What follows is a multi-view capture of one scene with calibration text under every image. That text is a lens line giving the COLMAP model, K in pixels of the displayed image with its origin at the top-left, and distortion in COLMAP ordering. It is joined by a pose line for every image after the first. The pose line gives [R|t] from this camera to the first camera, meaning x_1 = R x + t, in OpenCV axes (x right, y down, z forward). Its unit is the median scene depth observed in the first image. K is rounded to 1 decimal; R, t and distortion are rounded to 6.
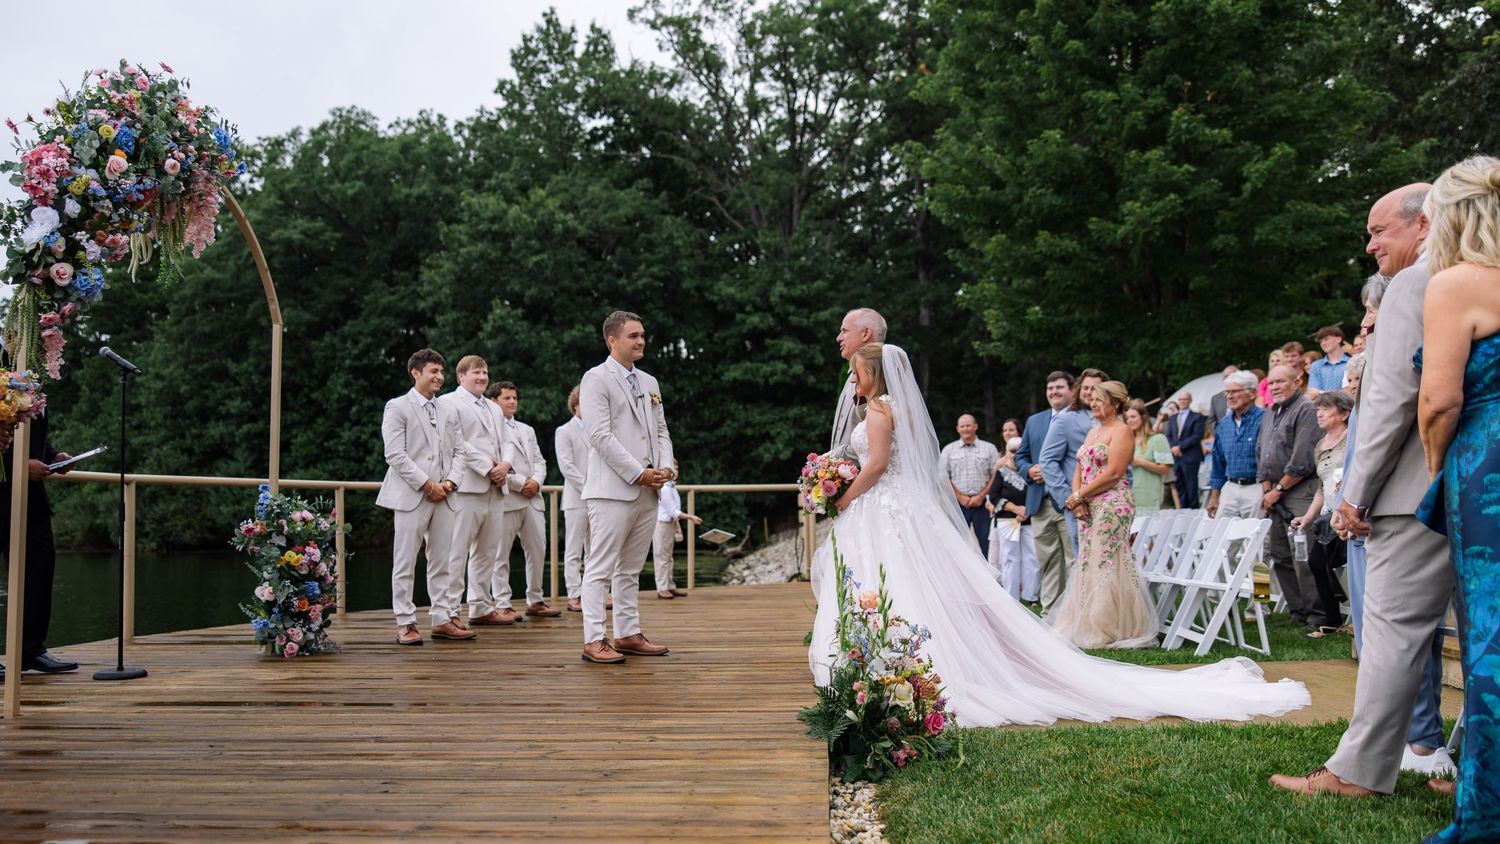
lens RADIAL K [[1186.4, 0, 731.2], [0, 1186.4, 470.4], [0, 0, 1]] dist [0.004312, 0.003195]
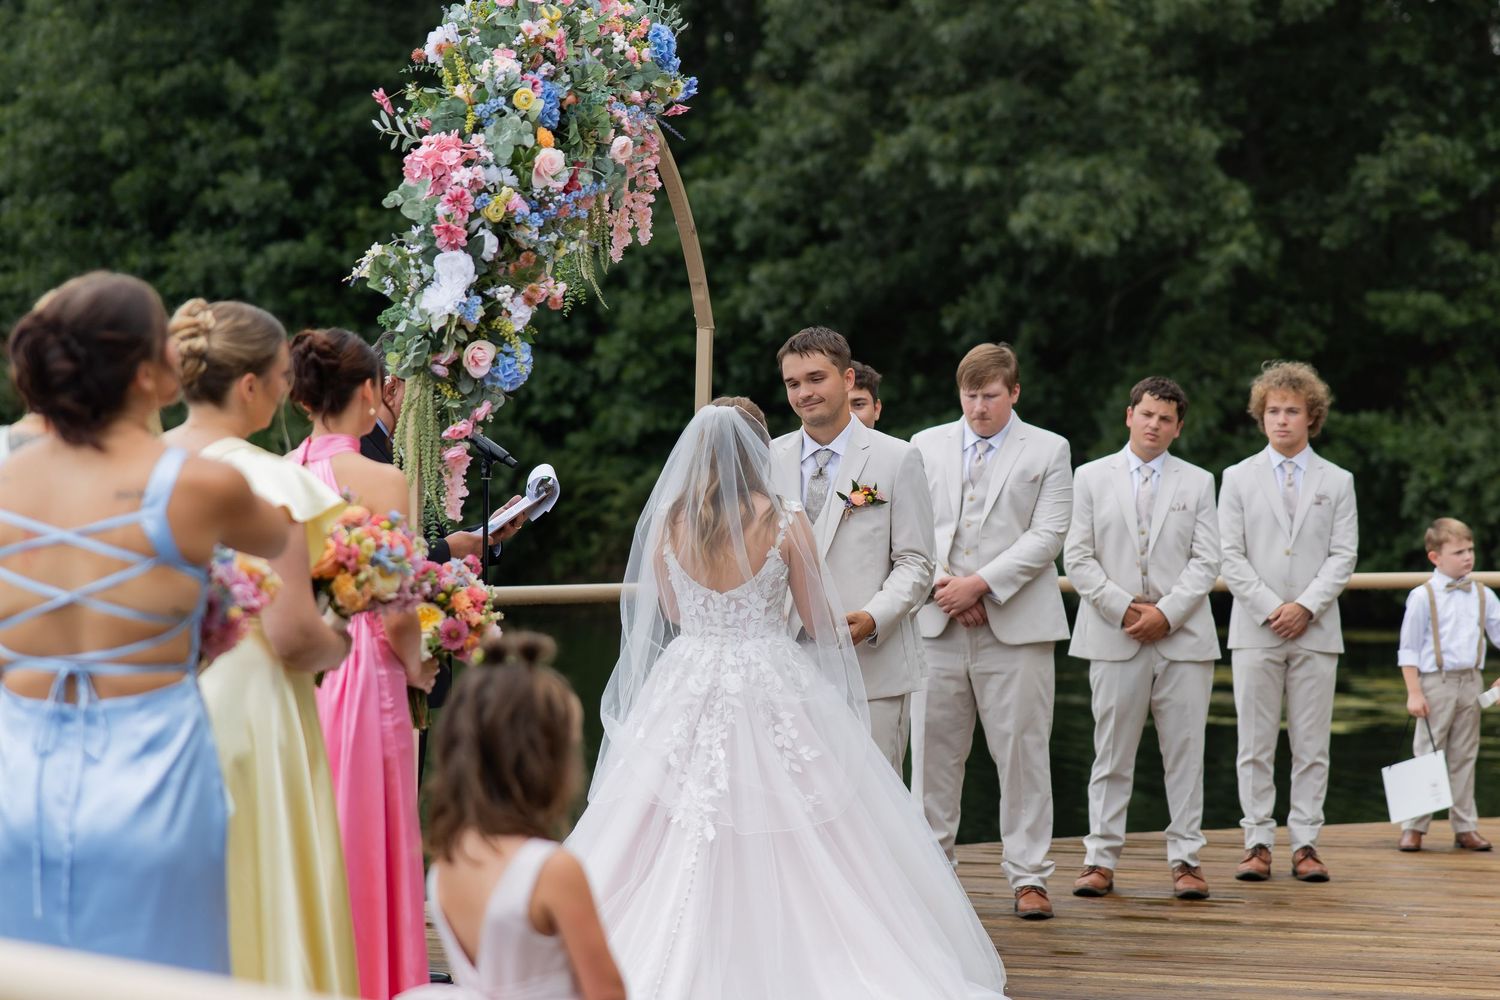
lens RADIAL K [[3738.2, 0, 750.0], [0, 3738.2, 500.0], [0, 0, 1]] dist [-0.006217, -0.108470]
pose [[0.971611, 0.024122, -0.235351, 0.003269], [-0.013415, 0.998805, 0.046989, -0.018242], [0.236204, -0.042498, 0.970774, -0.084373]]
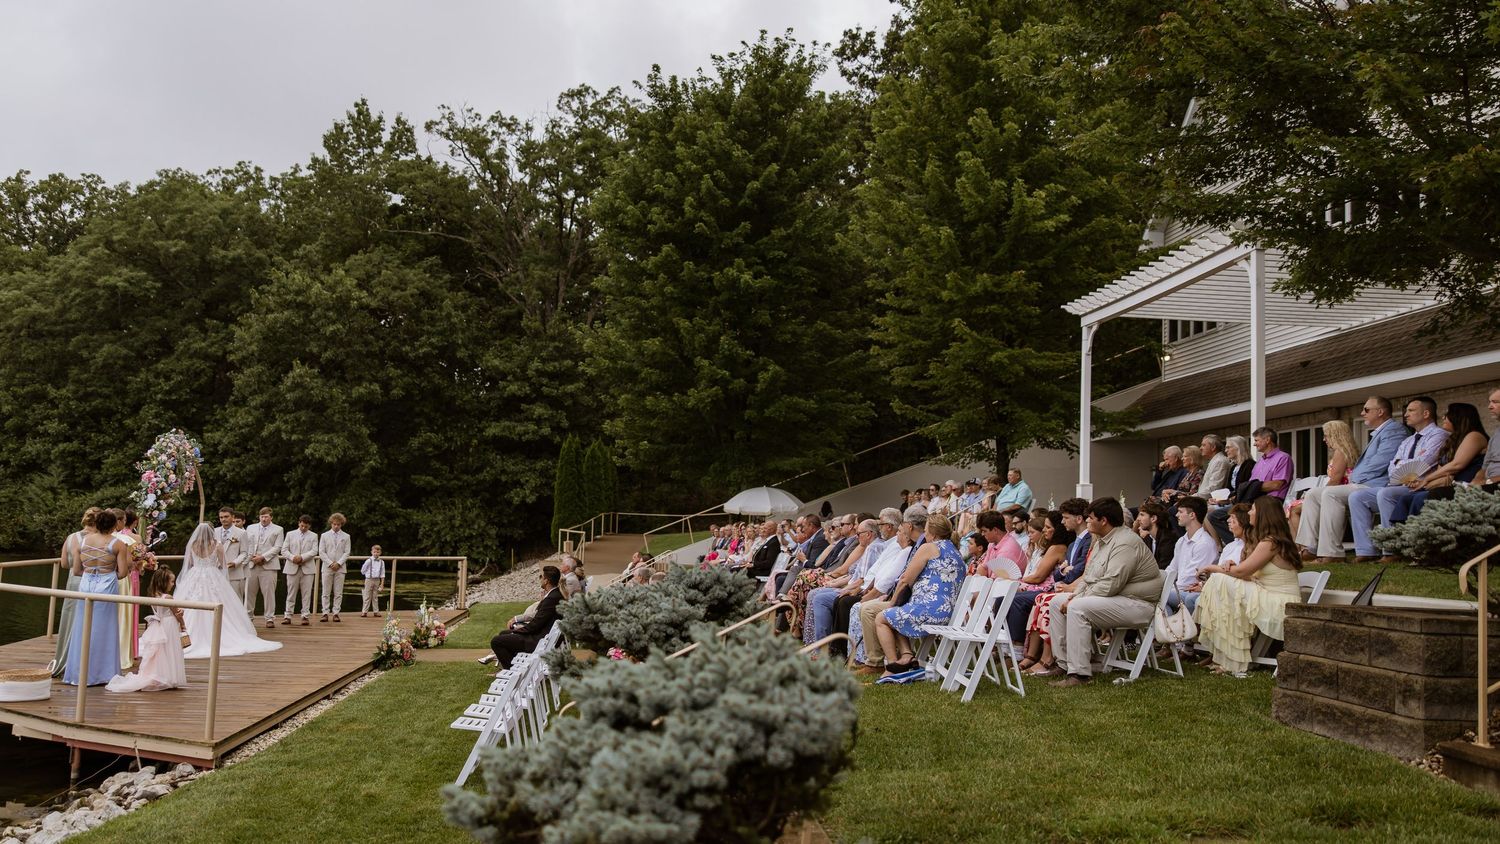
lens RADIAL K [[1186.1, 0, 701.0], [0, 1186.1, 444.4], [0, 0, 1]] dist [0.050007, -0.092070]
pose [[0.988581, 0.061503, 0.137568, 0.045535], [-0.056644, 0.997634, -0.038964, -0.030901], [-0.139639, 0.030727, 0.989726, -0.244623]]
